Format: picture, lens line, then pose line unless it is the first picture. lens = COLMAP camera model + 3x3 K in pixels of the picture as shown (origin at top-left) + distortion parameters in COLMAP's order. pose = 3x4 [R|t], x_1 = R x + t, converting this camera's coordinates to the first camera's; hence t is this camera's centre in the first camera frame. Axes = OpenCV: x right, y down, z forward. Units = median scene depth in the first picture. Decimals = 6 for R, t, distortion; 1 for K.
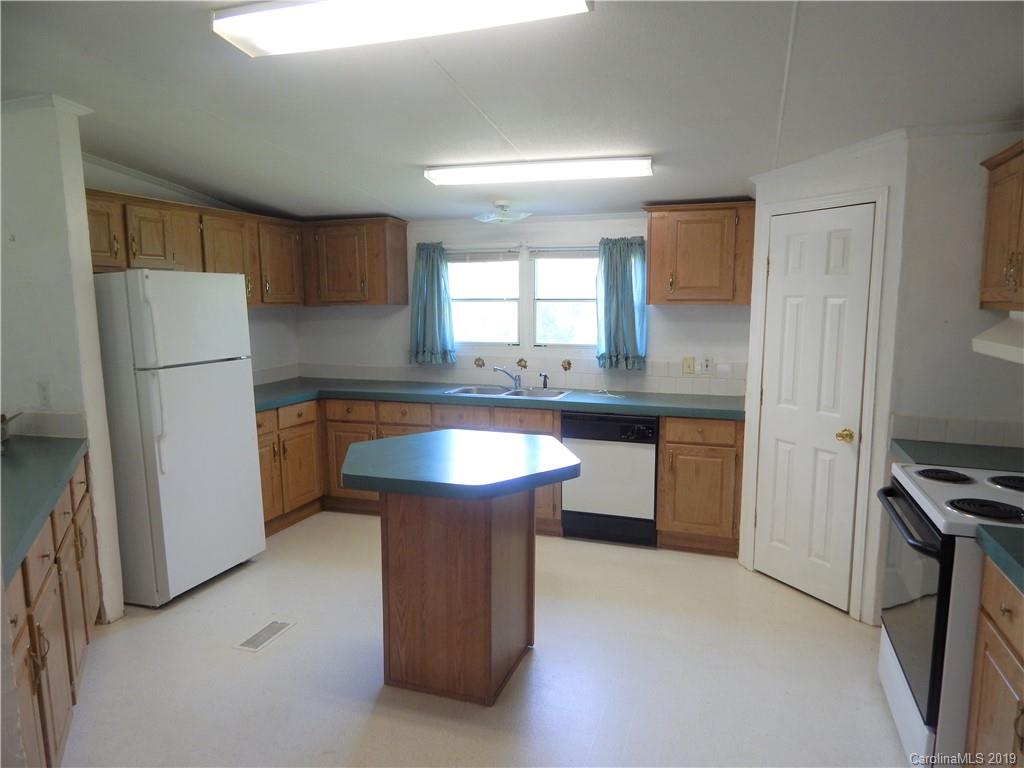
lens RADIAL K [[683.2, 0, 517.4], [0, 683.2, 380.4], [0, 0, 1]] dist [0.015496, -0.006236]
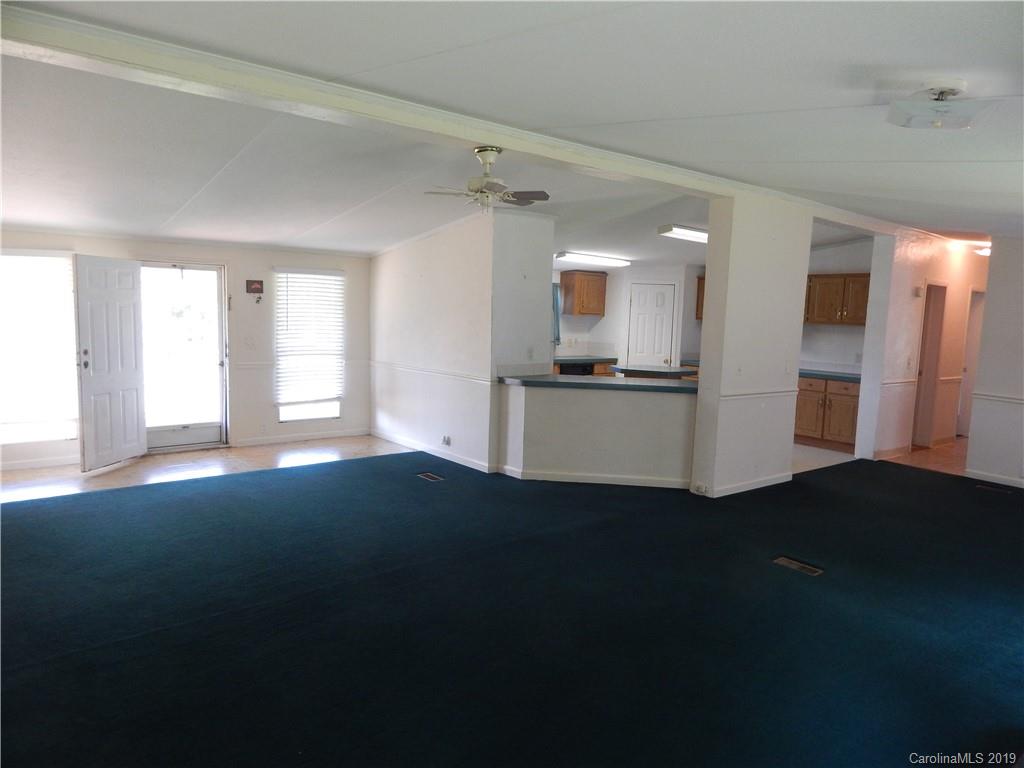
lens RADIAL K [[683.2, 0, 517.4], [0, 683.2, 380.4], [0, 0, 1]] dist [0.015496, -0.006236]
pose [[0.537078, -0.062761, 0.841195, -1.719364], [0.067944, 0.997207, 0.031021, 0.019096], [-0.840792, 0.040493, 0.539842, -0.038163]]
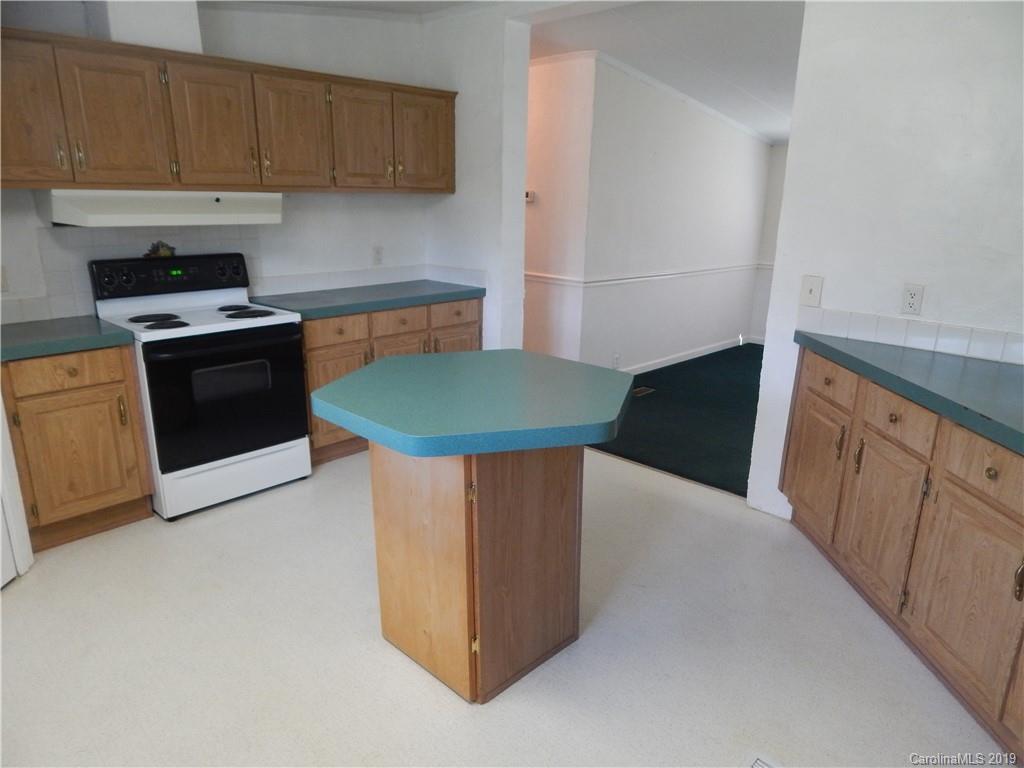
lens RADIAL K [[683.2, 0, 517.4], [0, 683.2, 380.4], [0, 0, 1]] dist [0.015496, -0.006236]
pose [[-0.903367, -0.123054, 0.410834, -0.270552], [0.043978, 0.926323, 0.374155, -0.115146], [-0.426607, 0.356067, -0.831398, 0.996202]]
